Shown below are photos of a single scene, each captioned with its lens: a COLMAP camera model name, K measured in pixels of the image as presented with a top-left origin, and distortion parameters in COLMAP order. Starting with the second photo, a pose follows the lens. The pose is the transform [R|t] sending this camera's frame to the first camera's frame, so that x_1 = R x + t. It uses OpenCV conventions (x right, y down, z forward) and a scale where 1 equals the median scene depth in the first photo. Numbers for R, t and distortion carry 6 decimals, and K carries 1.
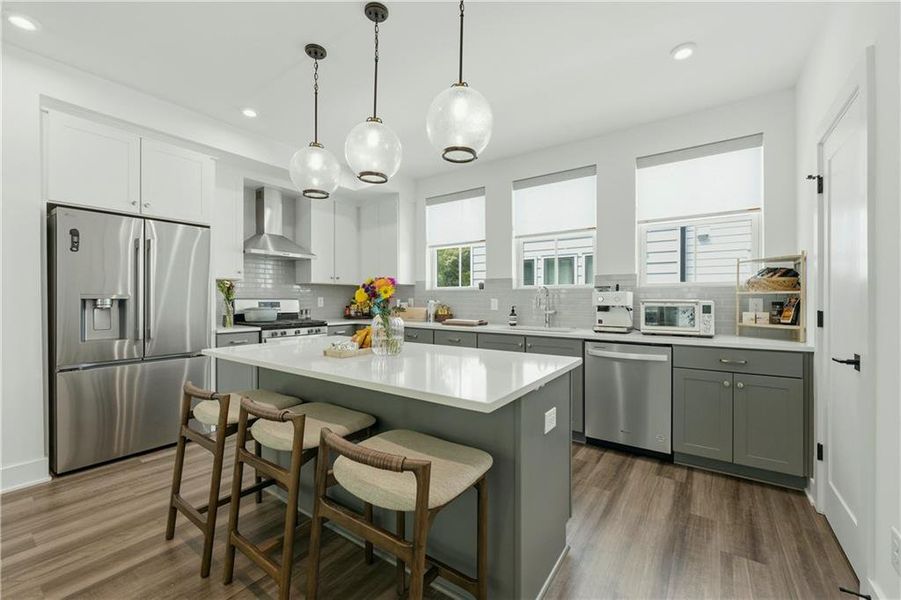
lens RADIAL K [[365.1, 0, 465.4], [0, 365.1, 301.3], [0, 0, 1]] dist [-0.001048, 0.000552]
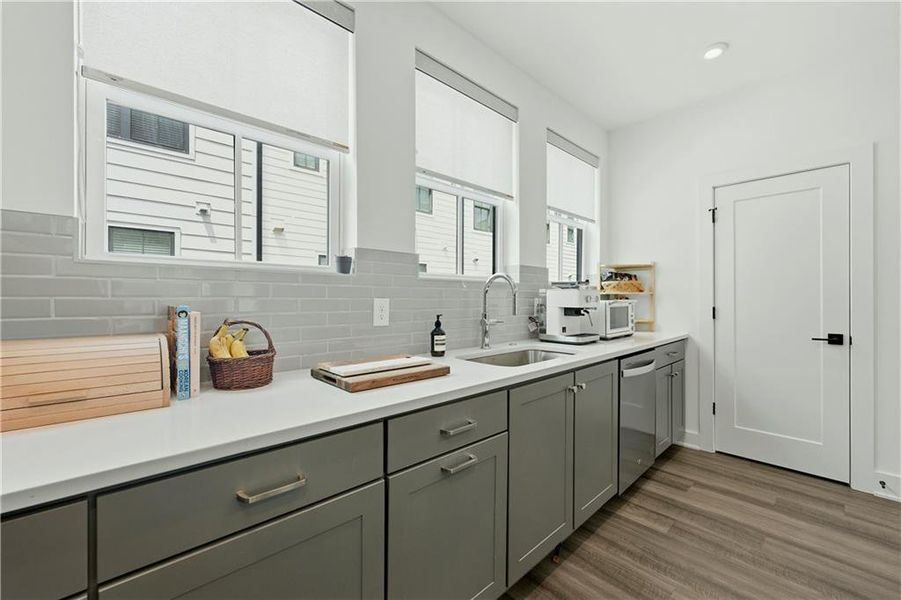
lens RADIAL K [[365.1, 0, 447.8], [0, 365.1, 298.4], [0, 0, 1]] dist [-0.001048, 0.000552]
pose [[0.232274, -0.000876, 0.972650, -0.325675], [0.006167, 0.999981, -0.000572, -0.006996], [-0.972631, 0.006131, 0.232275, 0.880415]]
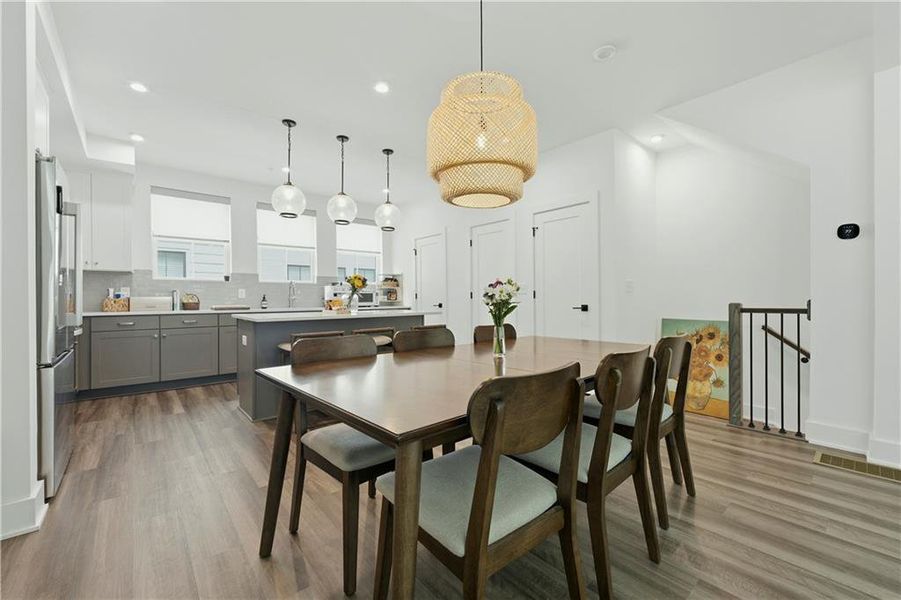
lens RADIAL K [[365.1, 0, 446.3], [0, 365.1, 298.5], [0, 0, 1]] dist [-0.001048, 0.000552]
pose [[0.271865, -0.003935, 0.962327, -1.013917], [0.014201, 0.999899, 0.000076, 0.038291], [-0.962231, 0.013646, 0.271893, -0.038342]]
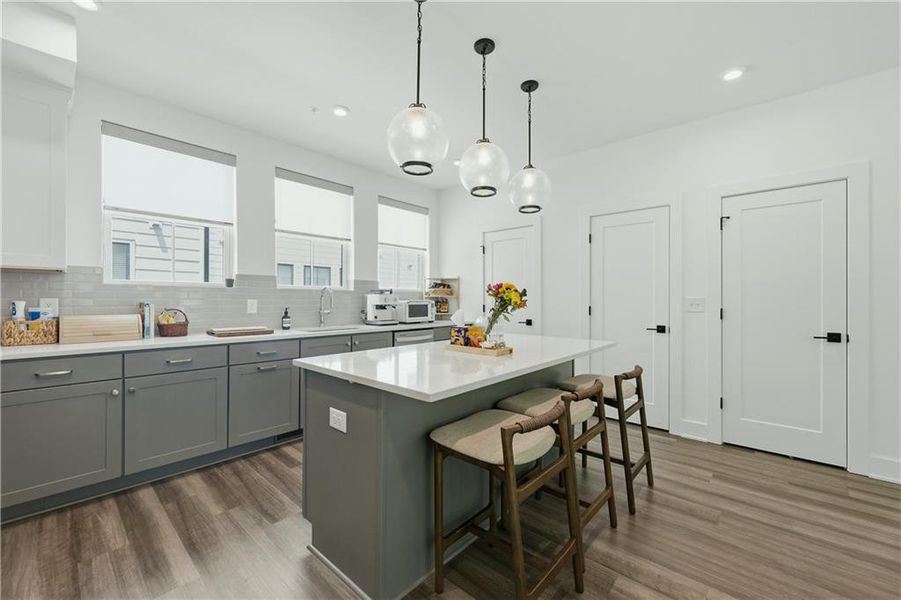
lens RADIAL K [[365.1, 0, 449.2], [0, 365.1, 299.1], [0, 0, 1]] dist [-0.001048, 0.000552]
pose [[0.146618, 0.000606, 0.989193, -0.705605], [0.005889, 0.999982, -0.001485, -0.004498], [-0.989176, 0.006043, 0.146612, 0.469603]]
